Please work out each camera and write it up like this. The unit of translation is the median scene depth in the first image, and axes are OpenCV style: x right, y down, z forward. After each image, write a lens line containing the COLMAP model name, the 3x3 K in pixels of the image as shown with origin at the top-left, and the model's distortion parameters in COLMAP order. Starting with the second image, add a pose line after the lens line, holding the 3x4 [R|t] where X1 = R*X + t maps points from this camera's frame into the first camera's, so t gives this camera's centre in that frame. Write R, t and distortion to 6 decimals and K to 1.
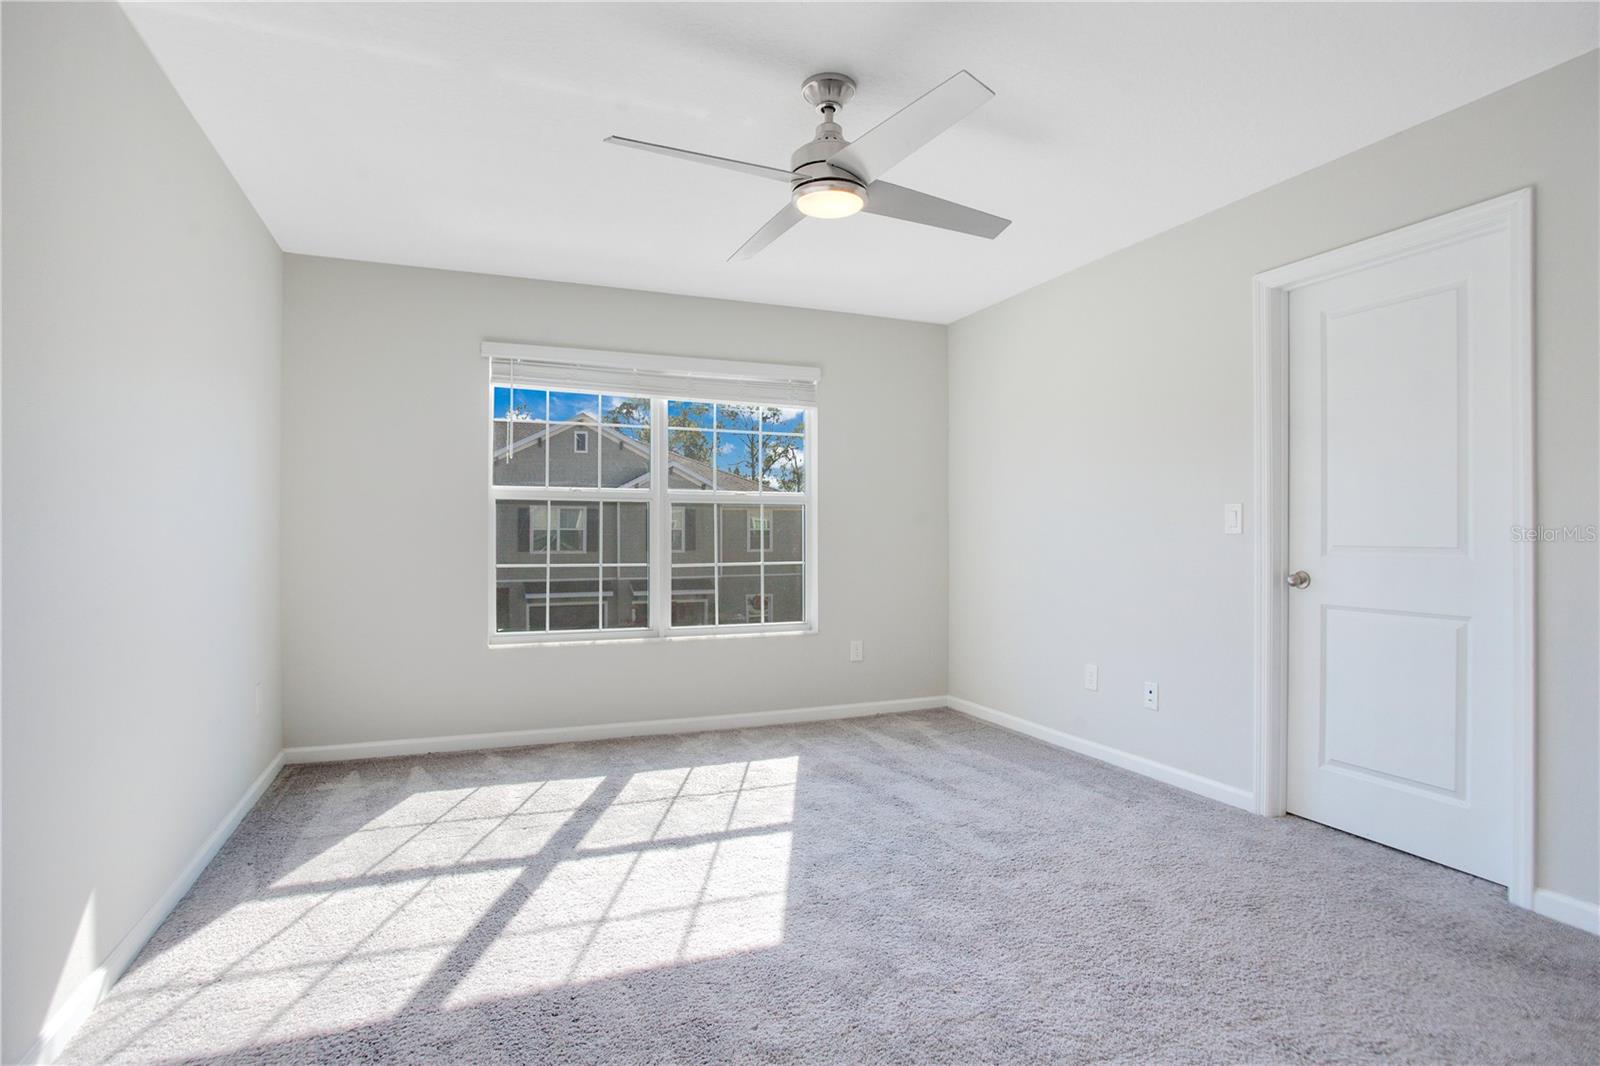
lens RADIAL K [[805.1, 0, 796.7], [0, 805.1, 536.7], [0, 0, 1]] dist [-0.070704, 0.029722]
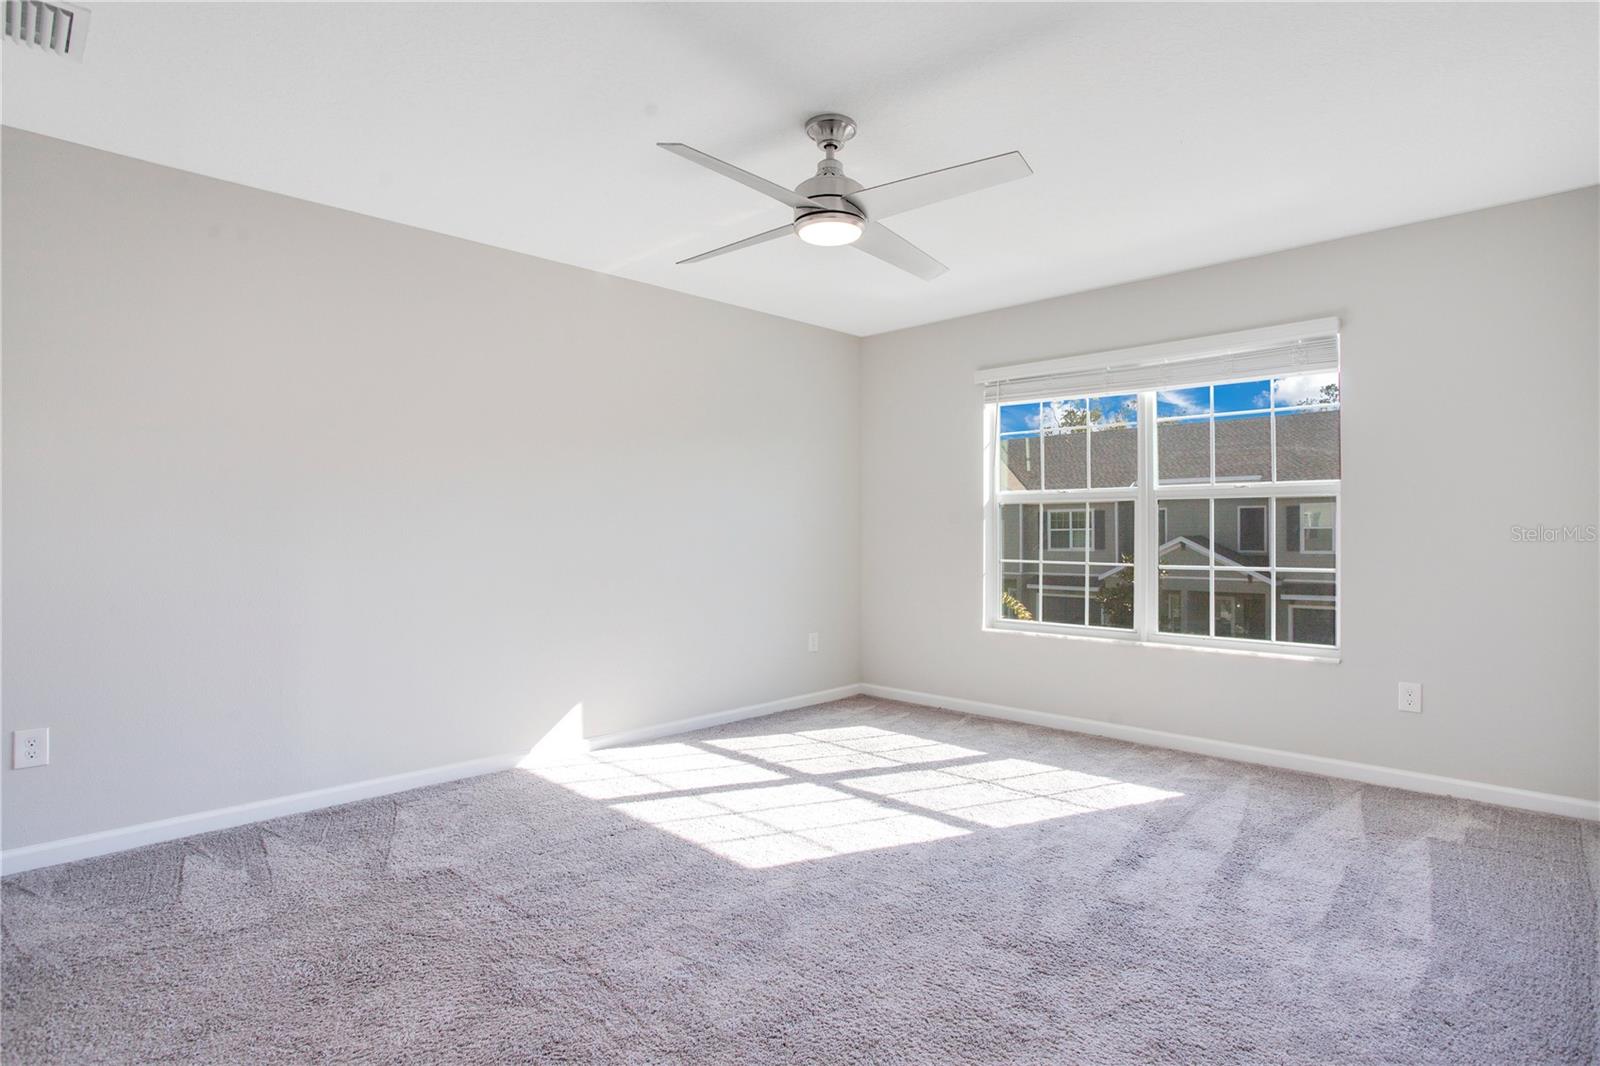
lens RADIAL K [[760.2, 0, 800.0], [0, 760.2, 533.0], [0, 0, 1]] dist [-0.060800, 0.023741]
pose [[0.434295, 0.001035, -0.900770, 0.458130], [-0.003449, 0.999994, -0.000513, -0.001884], [0.900764, 0.003329, 0.434296, 0.244188]]
